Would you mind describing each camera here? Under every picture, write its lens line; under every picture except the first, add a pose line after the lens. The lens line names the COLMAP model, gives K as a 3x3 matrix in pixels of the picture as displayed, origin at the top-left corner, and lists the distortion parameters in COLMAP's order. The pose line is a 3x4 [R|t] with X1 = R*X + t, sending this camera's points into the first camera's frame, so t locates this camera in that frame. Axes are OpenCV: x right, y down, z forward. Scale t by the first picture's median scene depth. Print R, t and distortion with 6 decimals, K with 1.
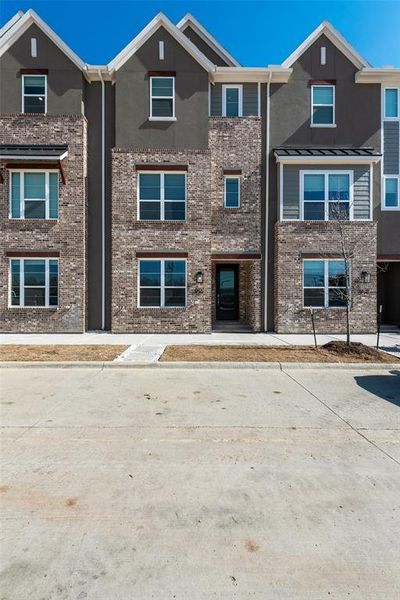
lens RADIAL K [[235.7, 0, 203.5], [0, 235.7, 304.8], [0, 0, 1]] dist [0.002414, -0.001220]
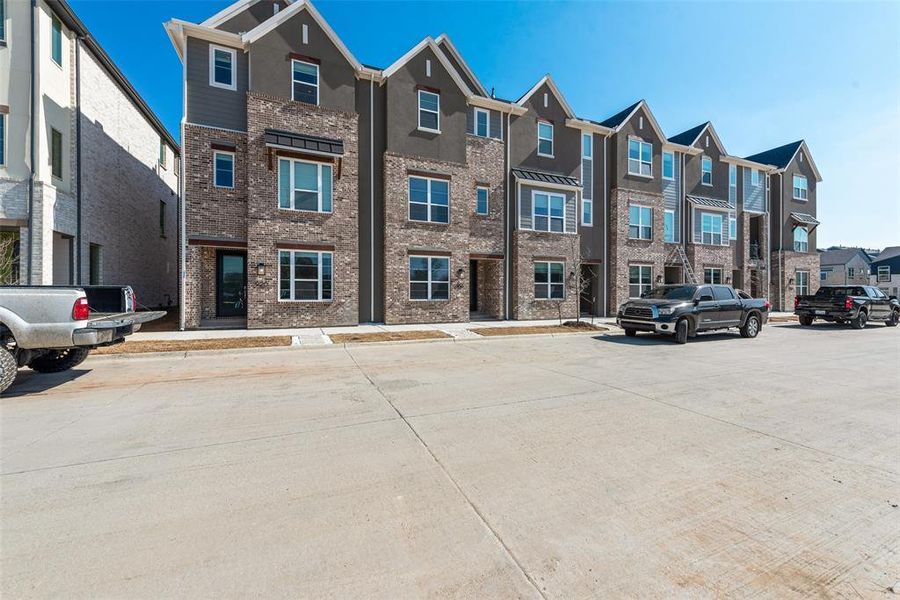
lens RADIAL K [[353.6, 0, 446.0], [0, 353.6, 294.6], [0, 0, 1]] dist [0.002414, -0.001220]
pose [[0.924217, -0.002879, 0.381856, -0.740106], [0.001245, 0.999989, 0.004526, -0.022000], [-0.381865, -0.003708, 0.924211, -0.572413]]
